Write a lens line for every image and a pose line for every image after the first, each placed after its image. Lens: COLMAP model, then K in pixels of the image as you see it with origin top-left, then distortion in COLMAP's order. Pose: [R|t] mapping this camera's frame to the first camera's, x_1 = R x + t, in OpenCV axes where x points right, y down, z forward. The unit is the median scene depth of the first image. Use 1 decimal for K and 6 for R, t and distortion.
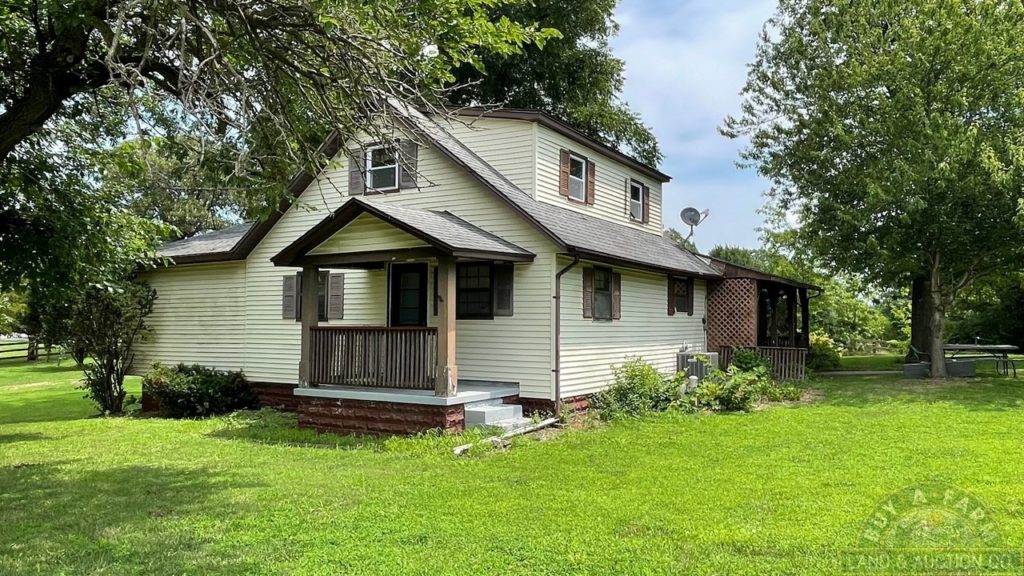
lens RADIAL K [[773.8, 0, 509.3], [0, 773.8, 289.3], [0, 0, 1]] dist [-0.001859, -0.007463]
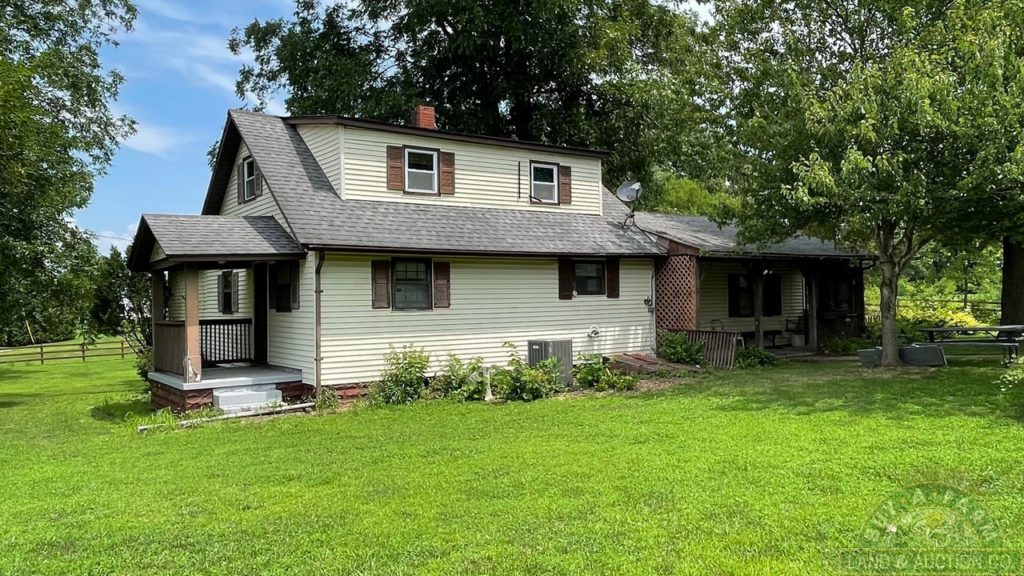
lens RADIAL K [[773.8, 0, 511.3], [0, 773.8, 292.5], [0, 0, 1]] dist [-0.001859, -0.007463]
pose [[0.919431, -0.028018, -0.392252, 0.606387], [0.042564, 0.998689, 0.028433, -0.006275], [0.390941, -0.042838, 0.919418, 0.095471]]
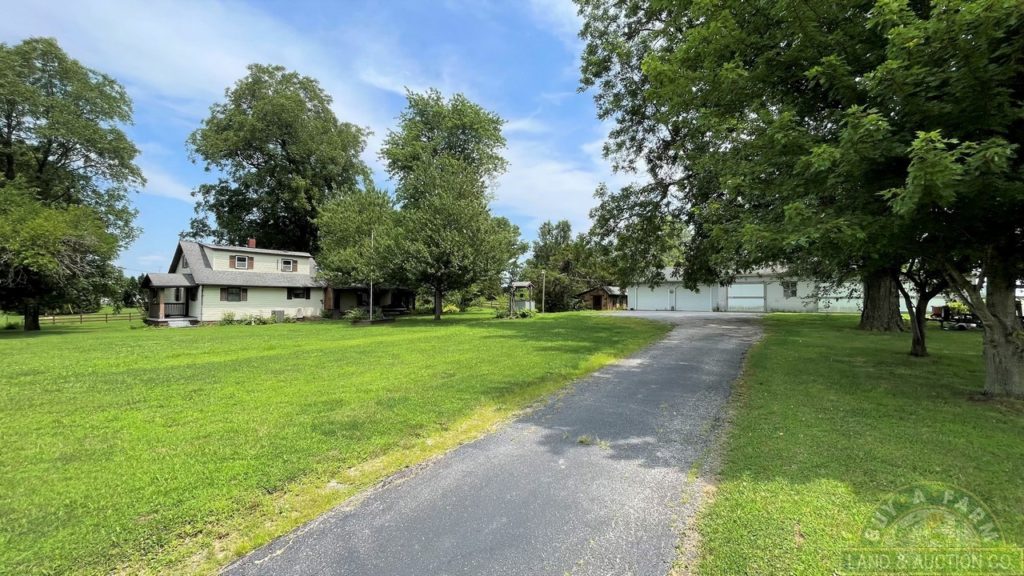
lens RADIAL K [[415.8, 0, 500.9], [0, 415.8, 288.3], [0, 0, 1]] dist [0.000860, 0.000468]
pose [[0.990572, -0.002399, -0.136973, 1.591797], [0.005351, 0.999761, 0.021187, -0.057227], [0.136890, -0.021720, 0.990348, -0.789495]]
